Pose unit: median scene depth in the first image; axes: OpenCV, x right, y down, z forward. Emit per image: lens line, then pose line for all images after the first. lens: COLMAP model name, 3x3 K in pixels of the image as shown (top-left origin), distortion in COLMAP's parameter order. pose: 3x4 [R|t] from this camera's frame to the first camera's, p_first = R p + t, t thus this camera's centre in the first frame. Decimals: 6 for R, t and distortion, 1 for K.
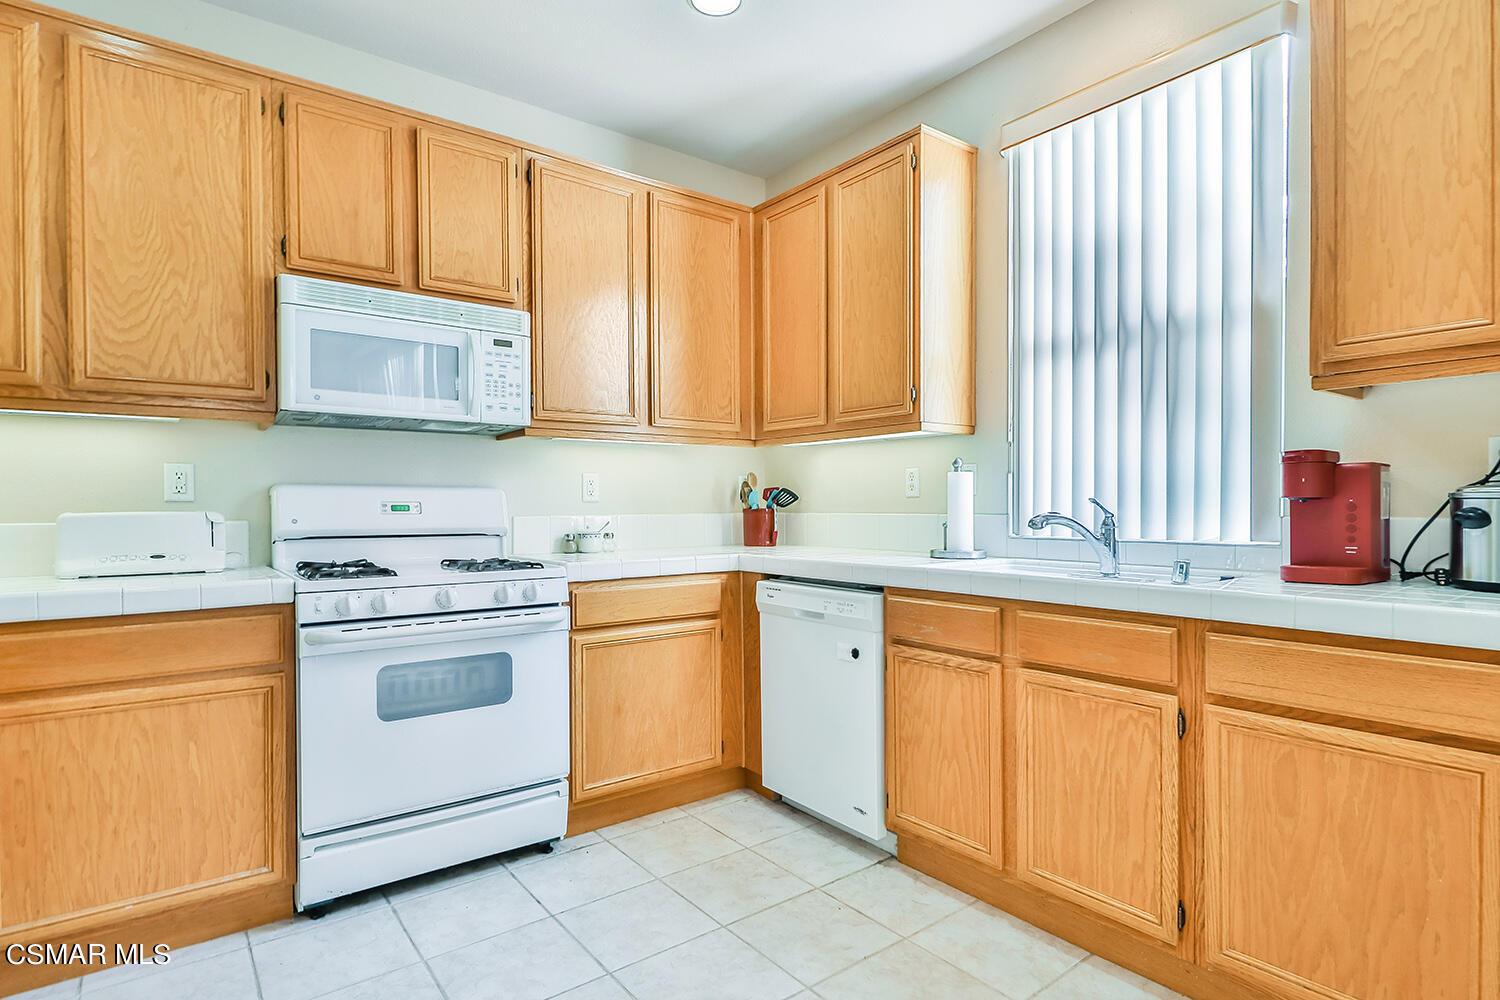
lens RADIAL K [[784.3, 0, 751.7], [0, 784.3, 519.2], [0, 0, 1]] dist [0.000965, -0.011552]
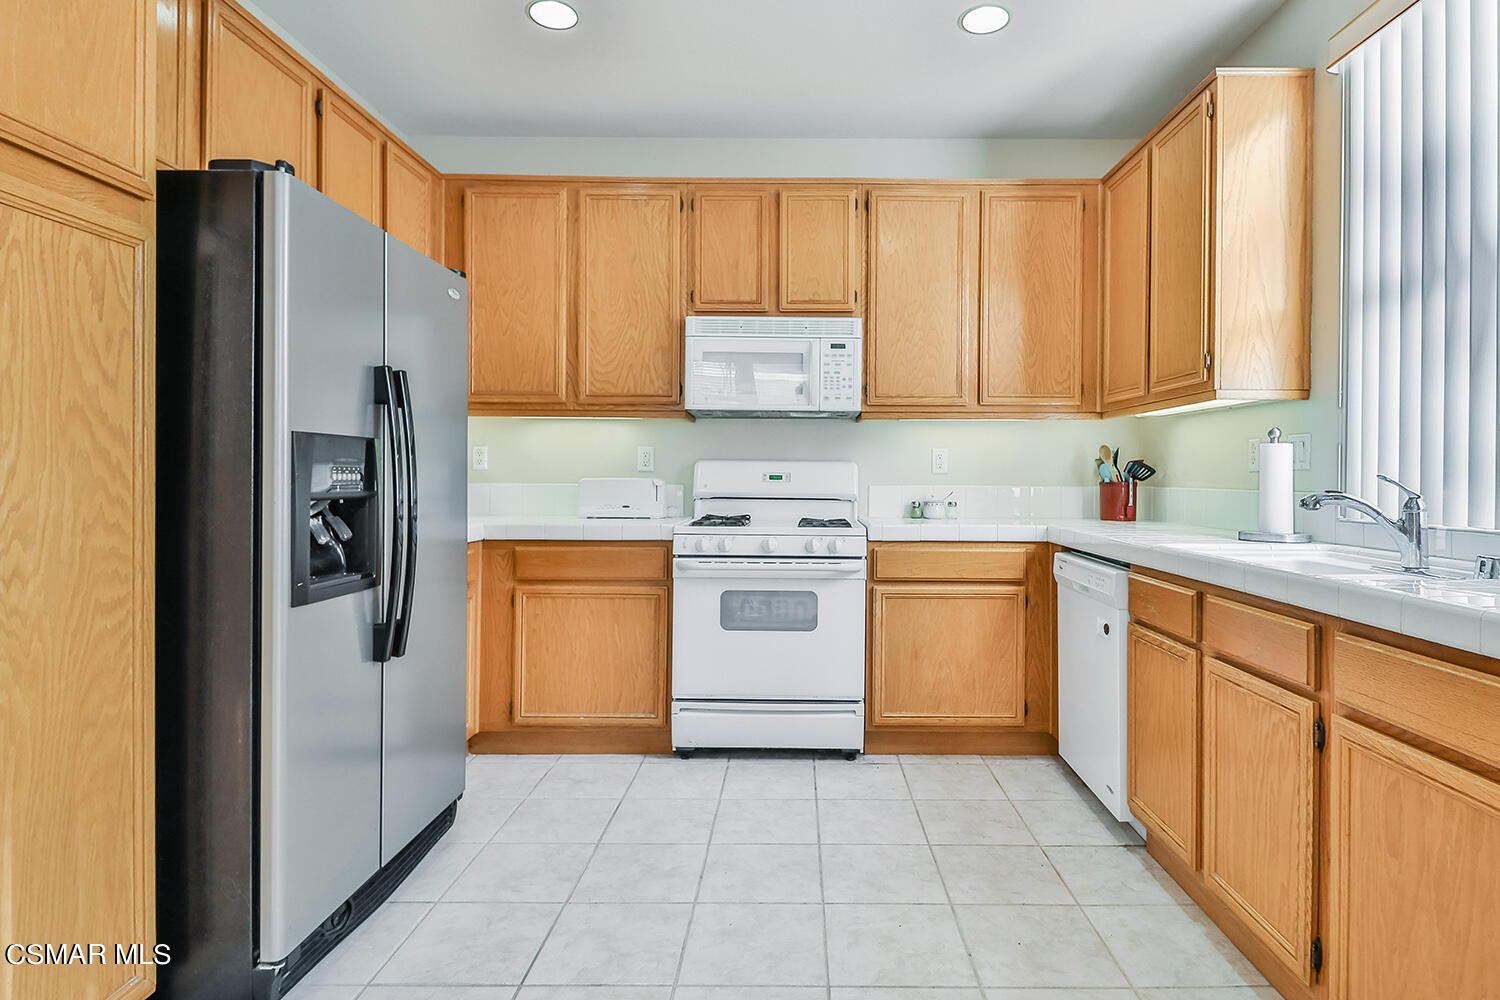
lens RADIAL K [[773.7, 0, 751.6], [0, 773.7, 480.1], [0, 0, 1]] dist [0.000931, -0.013547]
pose [[0.779738, 0.013183, -0.625967, 0.376095], [-0.020256, 0.999786, -0.004176, -0.003872], [0.625778, 0.015935, 0.779838, -0.045305]]
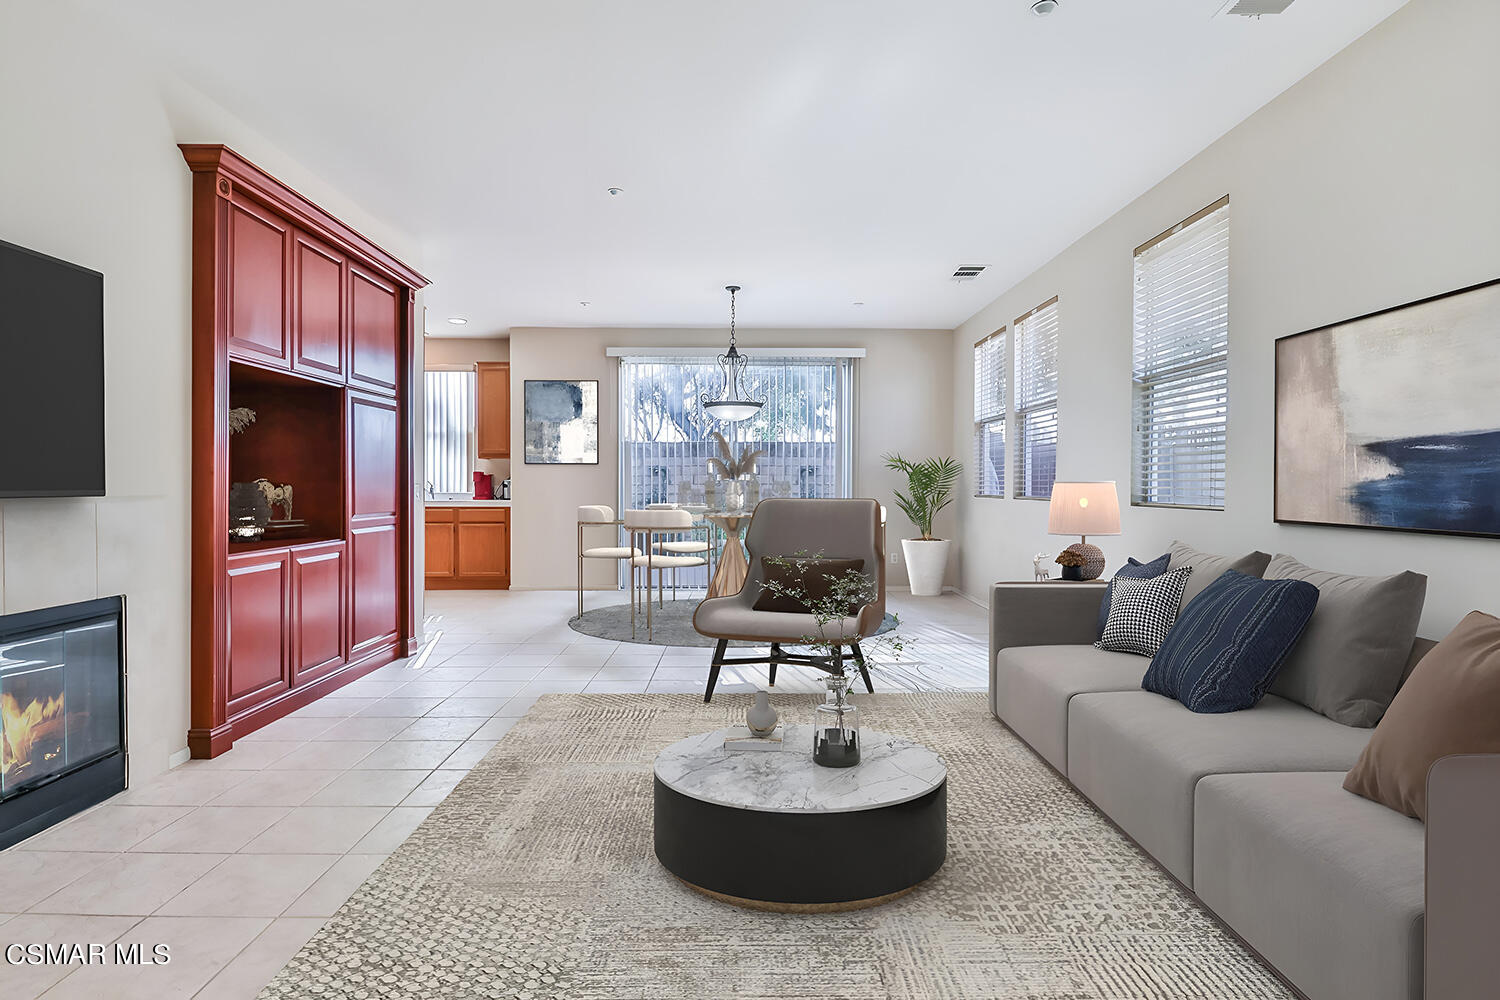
lens RADIAL K [[773.7, 0, 751.6], [0, 773.7, 480.1], [0, 0, 1]] dist [0.000931, -0.013547]
pose [[0.597826, 0.005364, 0.801608, -1.362756], [0.011802, 0.999810, -0.015492, 0.034346], [-0.801539, 0.018722, 0.597649, -2.076309]]
